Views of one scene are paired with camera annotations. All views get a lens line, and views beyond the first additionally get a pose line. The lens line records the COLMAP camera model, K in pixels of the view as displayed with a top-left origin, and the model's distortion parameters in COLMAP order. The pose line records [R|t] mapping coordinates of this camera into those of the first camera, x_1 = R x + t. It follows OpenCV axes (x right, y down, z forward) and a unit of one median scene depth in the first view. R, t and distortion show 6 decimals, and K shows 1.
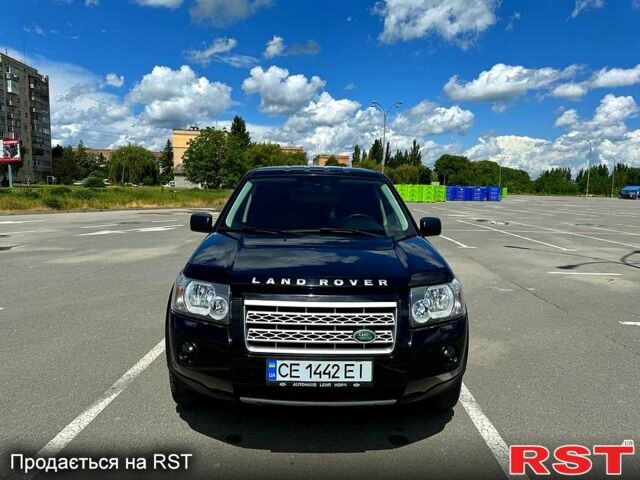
lens RADIAL K [[455.7, 0, 320.0], [0, 455.7, 240.0], [0, 0, 1]] dist [0.071476, -0.074558]
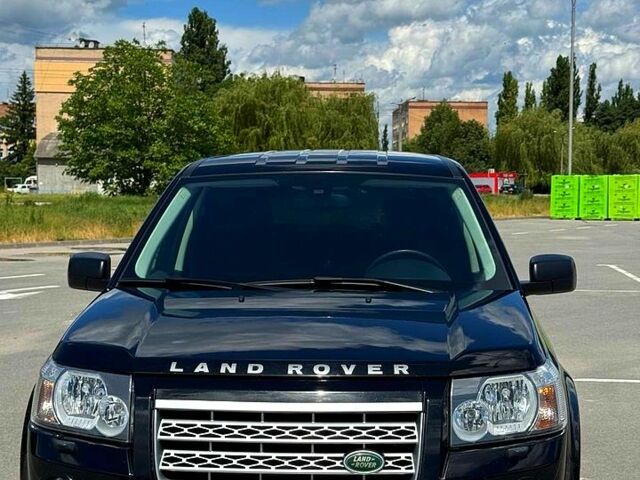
lens RADIAL K [[1229.2, 0, 320.0], [0, 1229.2, 240.0], [0, 0, 1]] dist [0.054284, 0.220159]
pose [[0.996613, -0.015170, -0.080827, 0.109809], [0.009482, 0.997481, -0.070304, 0.027000], [0.081690, 0.069299, 0.994246, -0.349546]]
